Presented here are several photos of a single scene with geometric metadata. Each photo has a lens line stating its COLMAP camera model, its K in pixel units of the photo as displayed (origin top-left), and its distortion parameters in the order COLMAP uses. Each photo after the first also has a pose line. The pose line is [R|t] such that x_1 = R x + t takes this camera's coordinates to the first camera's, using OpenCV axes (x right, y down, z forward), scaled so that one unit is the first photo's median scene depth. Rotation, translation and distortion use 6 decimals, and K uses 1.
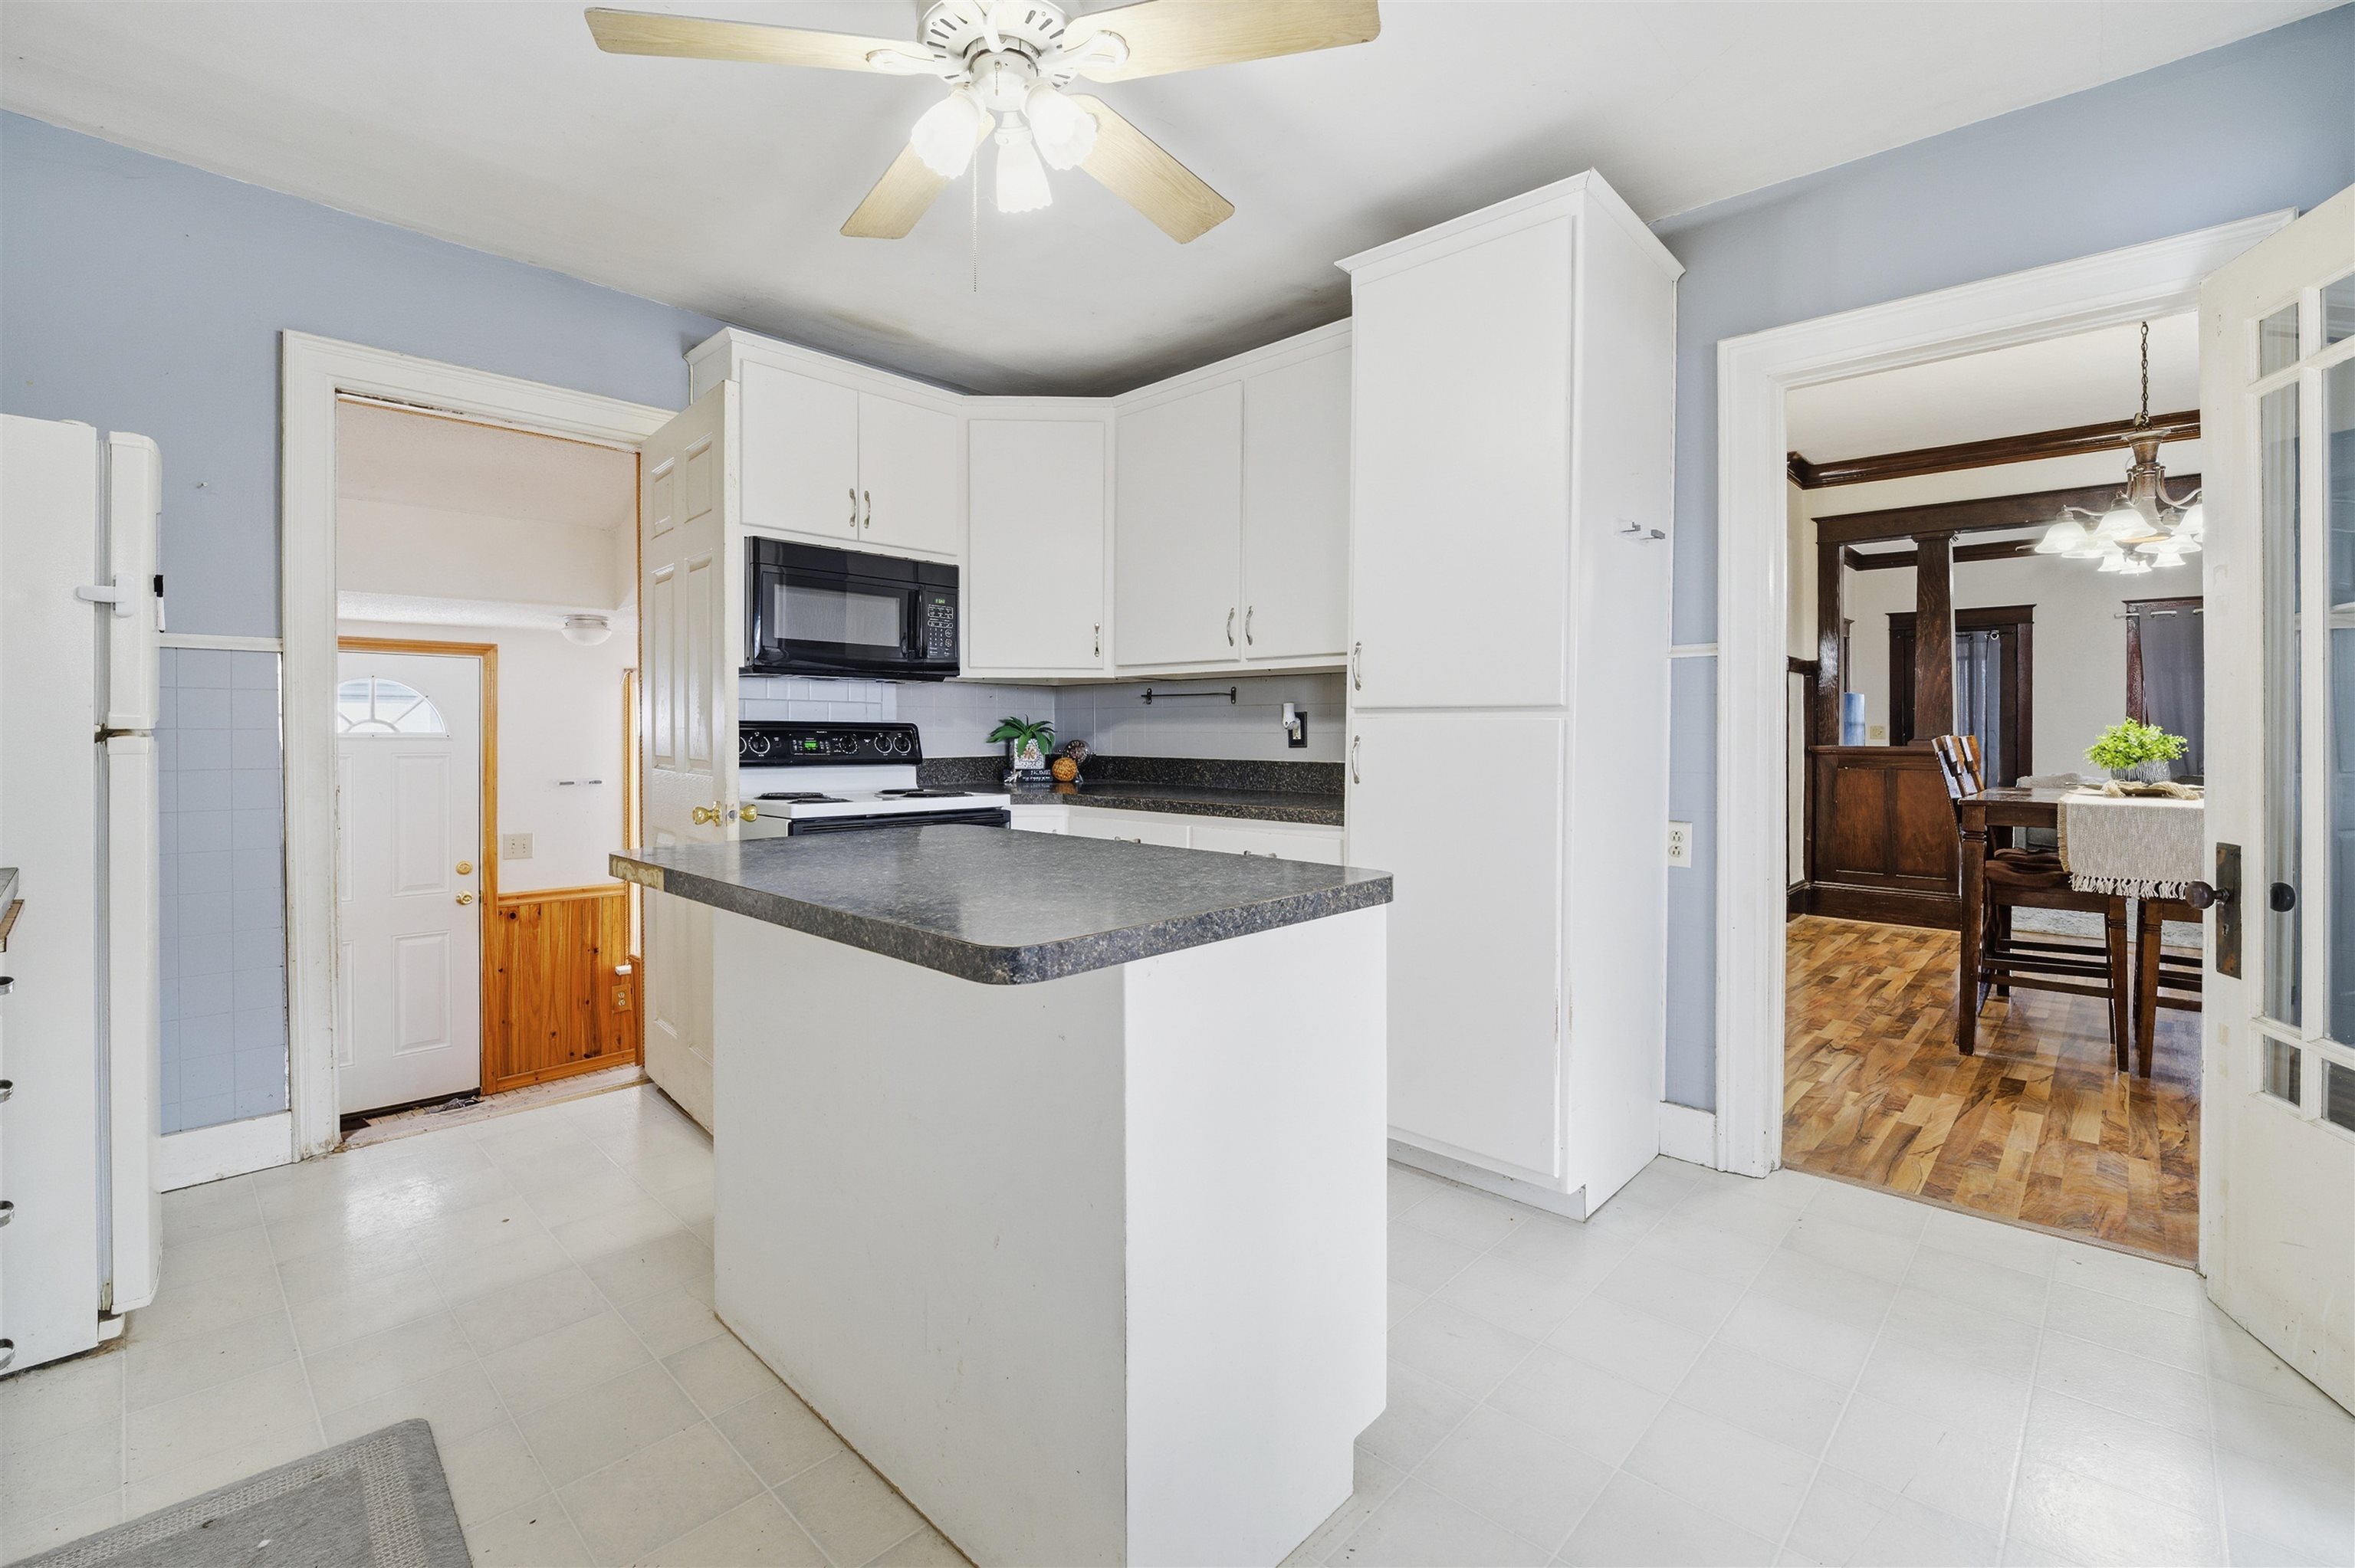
lens RADIAL K [[1021.1, 0, 1187.6], [0, 1021.1, 739.1], [0, 0, 1]] dist [-0.002400, -0.000181]
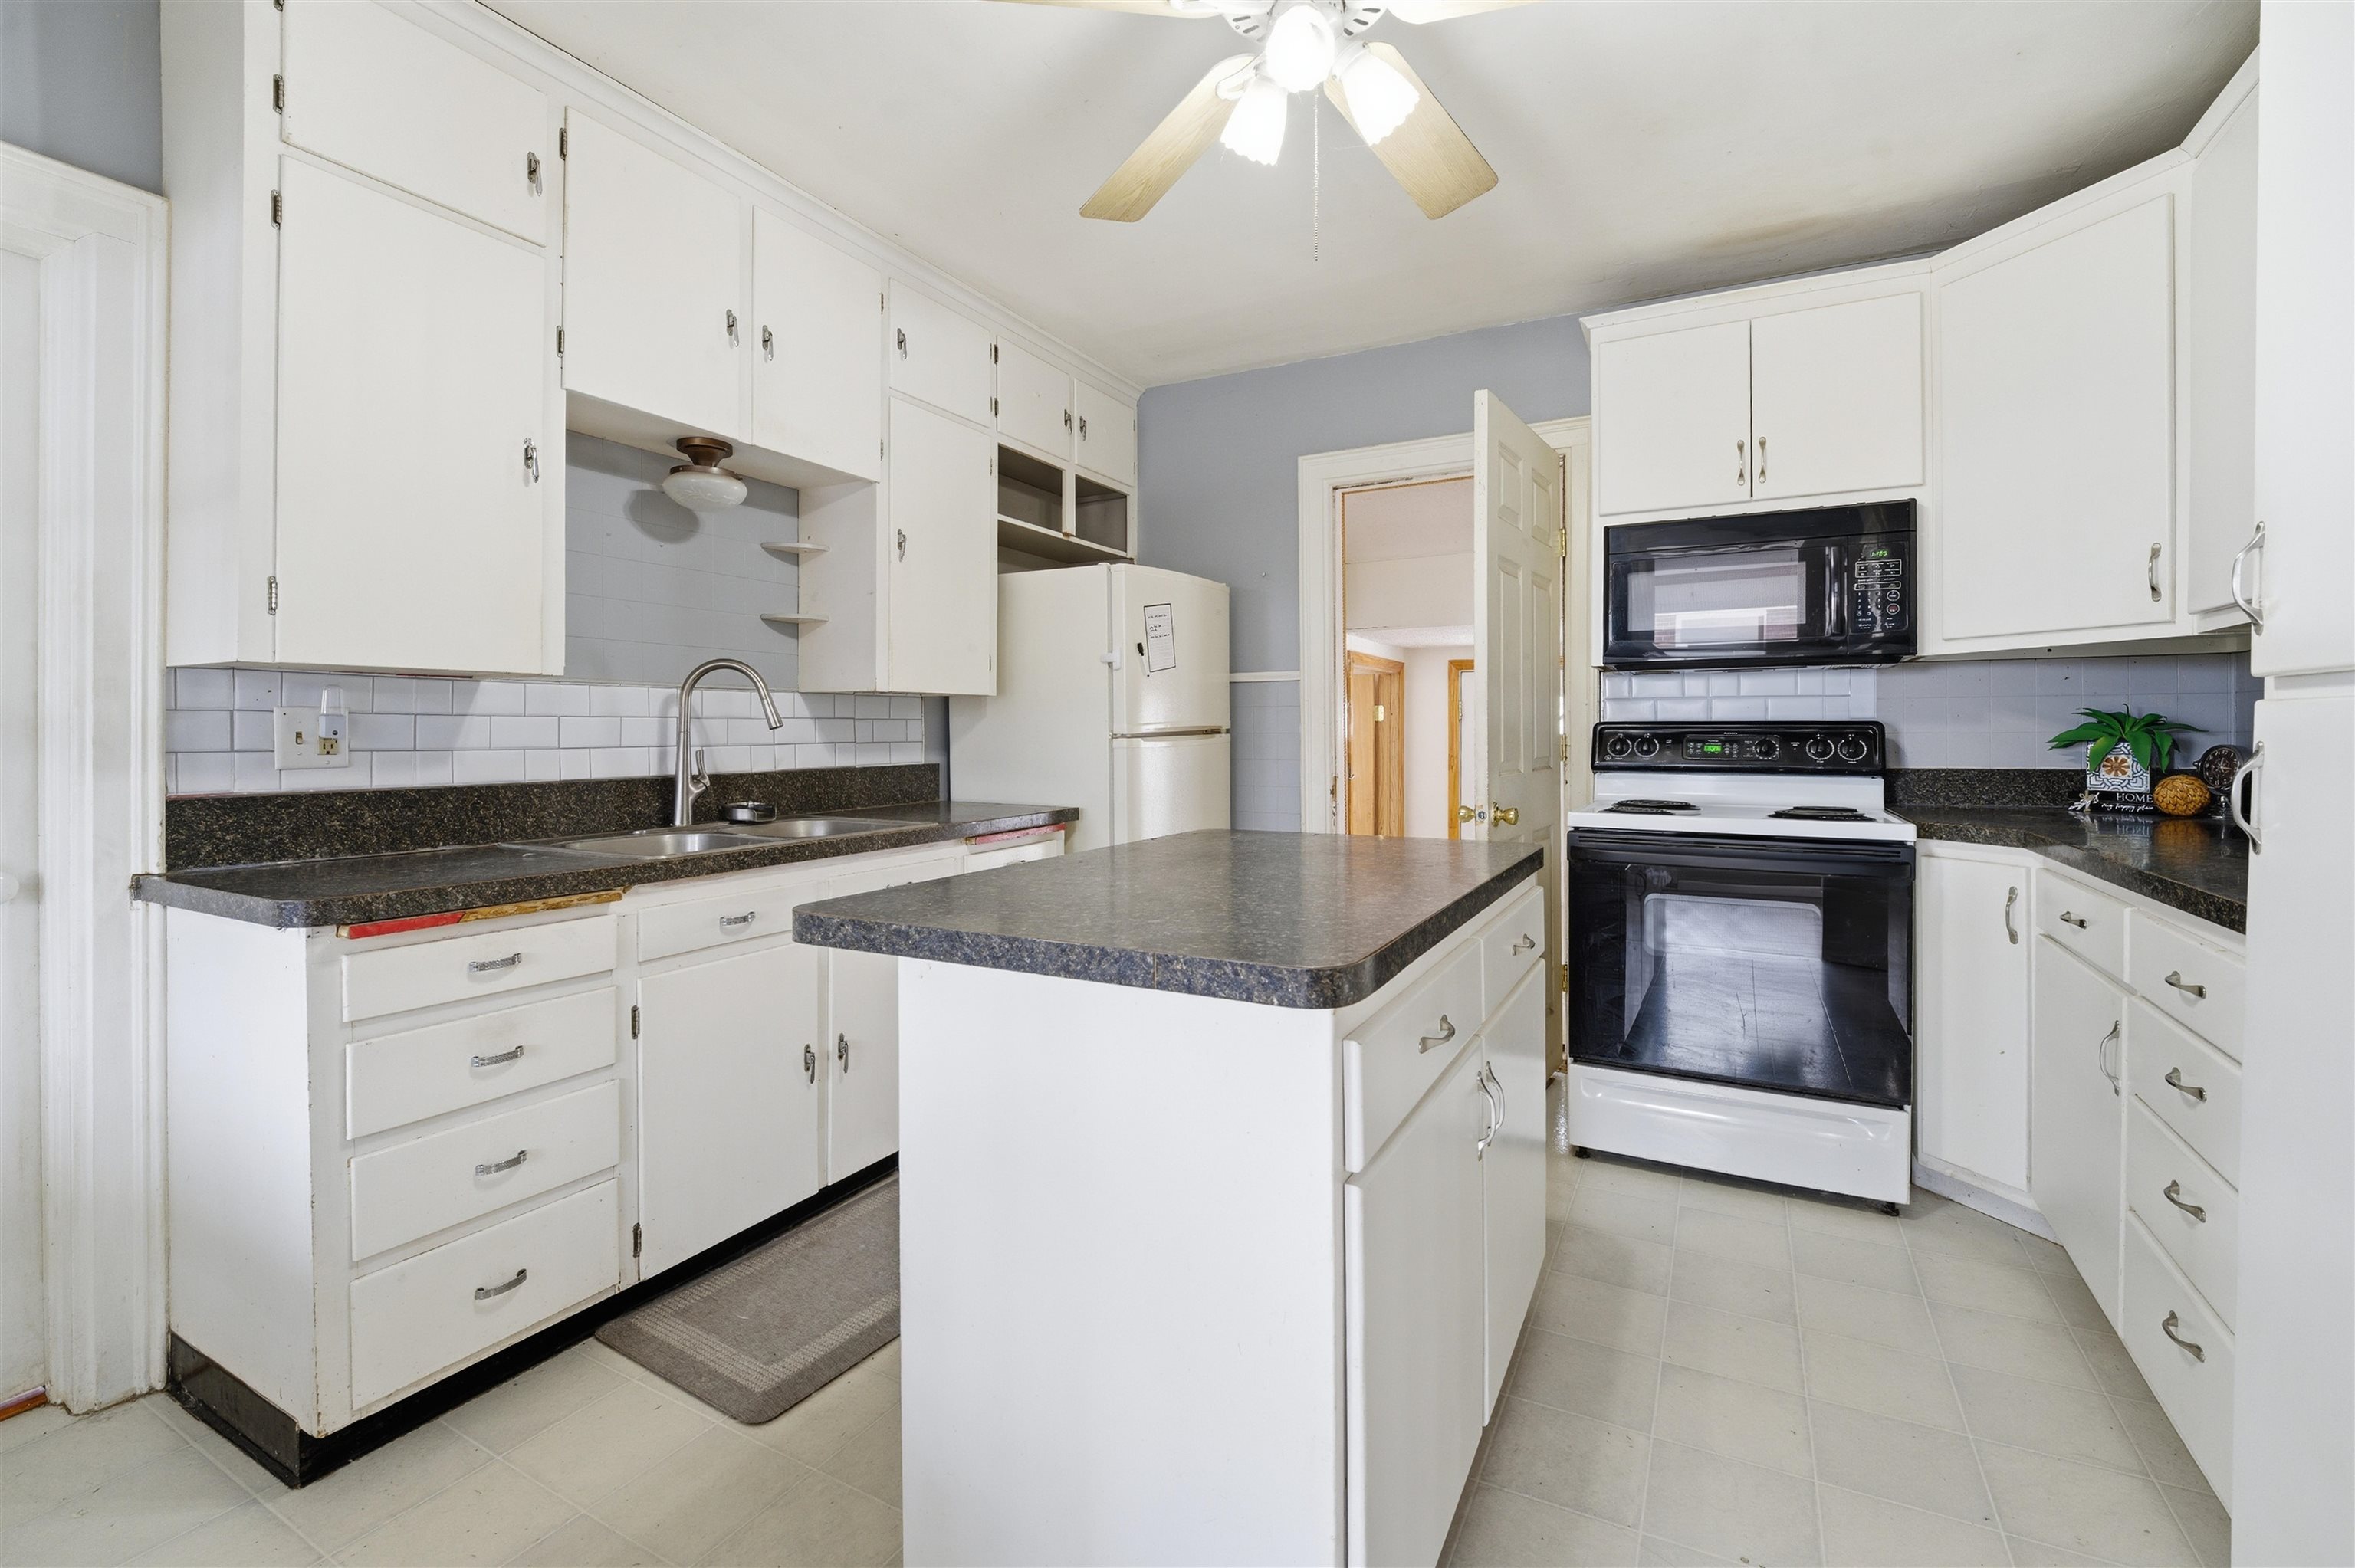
lens RADIAL K [[1021.1, 0, 1187.6], [0, 1021.1, 739.1], [0, 0, 1]] dist [-0.002400, -0.000181]
pose [[0.259224, -0.000377, -0.965817, 0.349245], [-0.002650, 0.999996, -0.001102, -0.000306], [0.965814, 0.002845, 0.259222, 0.350367]]
